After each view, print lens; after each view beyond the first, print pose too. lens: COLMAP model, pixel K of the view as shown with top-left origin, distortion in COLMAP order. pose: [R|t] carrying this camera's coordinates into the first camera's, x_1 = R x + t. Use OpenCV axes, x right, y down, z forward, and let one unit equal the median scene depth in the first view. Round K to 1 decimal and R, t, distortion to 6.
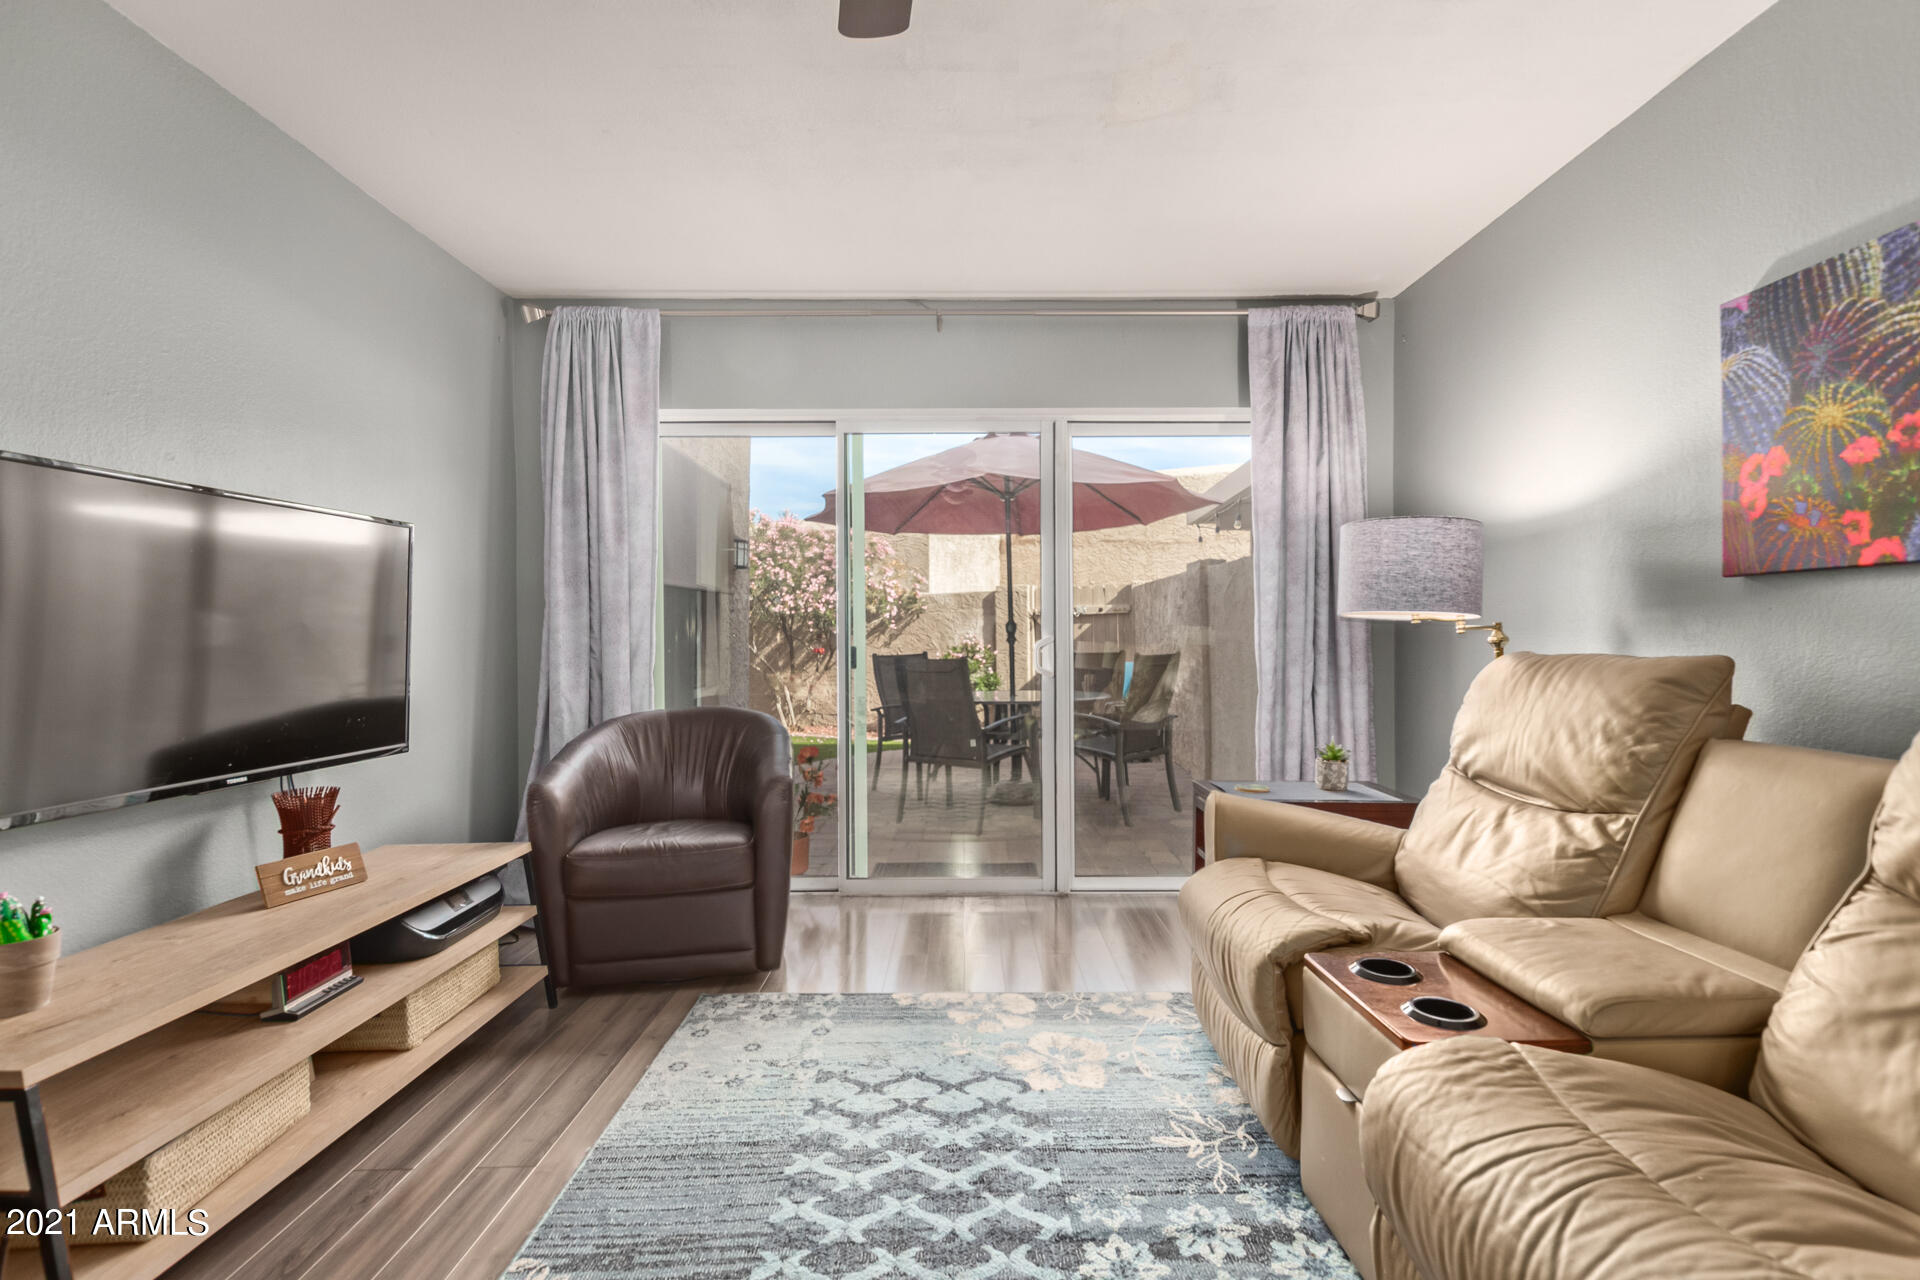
lens RADIAL K [[892.0, 0, 965.6], [0, 892.0, 639.5], [0, 0, 1]] dist [0.005905, -0.001643]
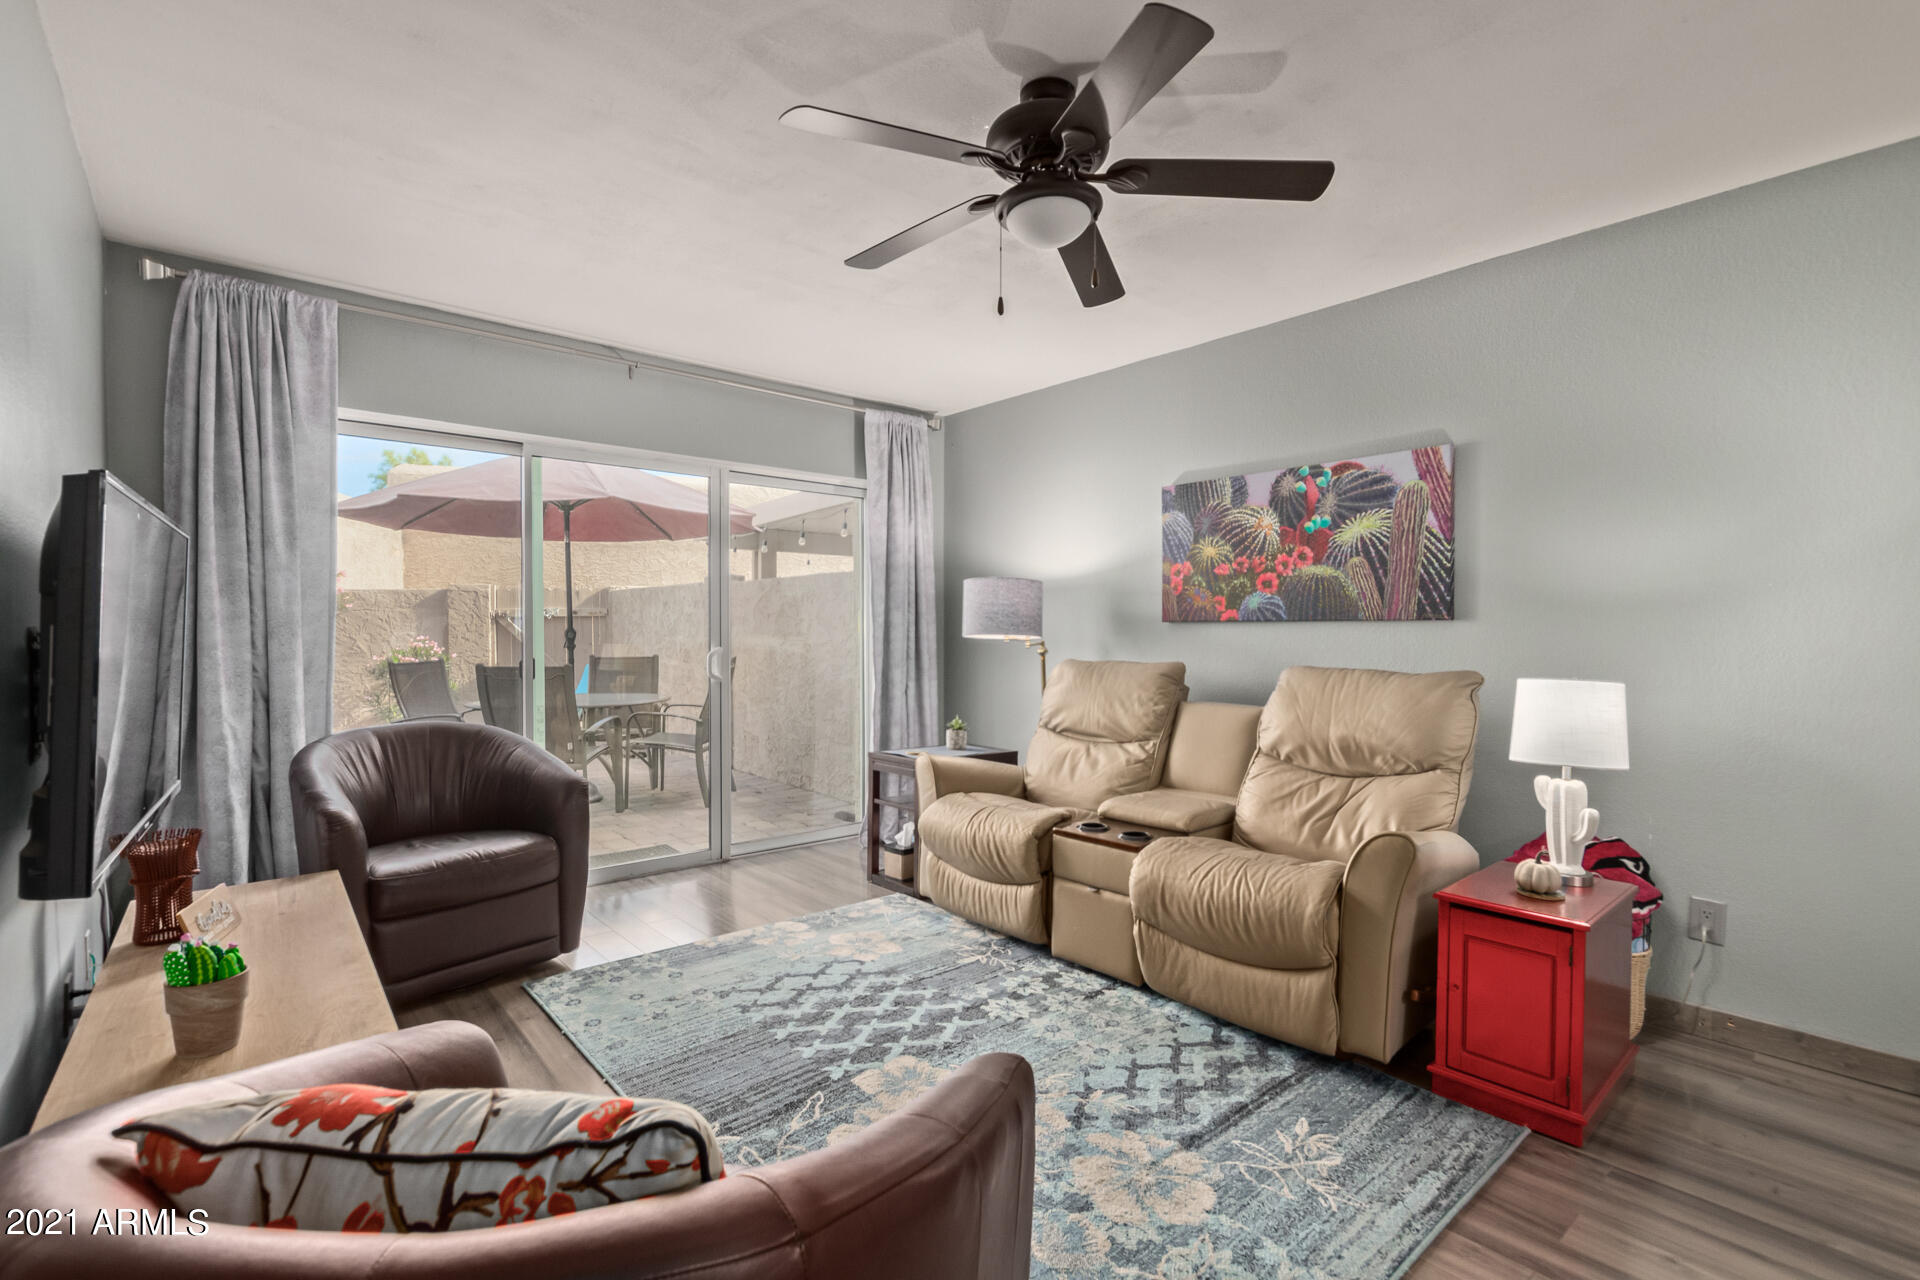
lens RADIAL K [[892.0, 0, 951.8], [0, 892.0, 640.5], [0, 0, 1]] dist [0.005905, -0.001643]
pose [[0.763266, -0.002343, 0.646080, -0.818306], [-0.001502, 0.999984, 0.005401, -0.038261], [-0.646082, -0.005093, 0.763251, -0.229957]]
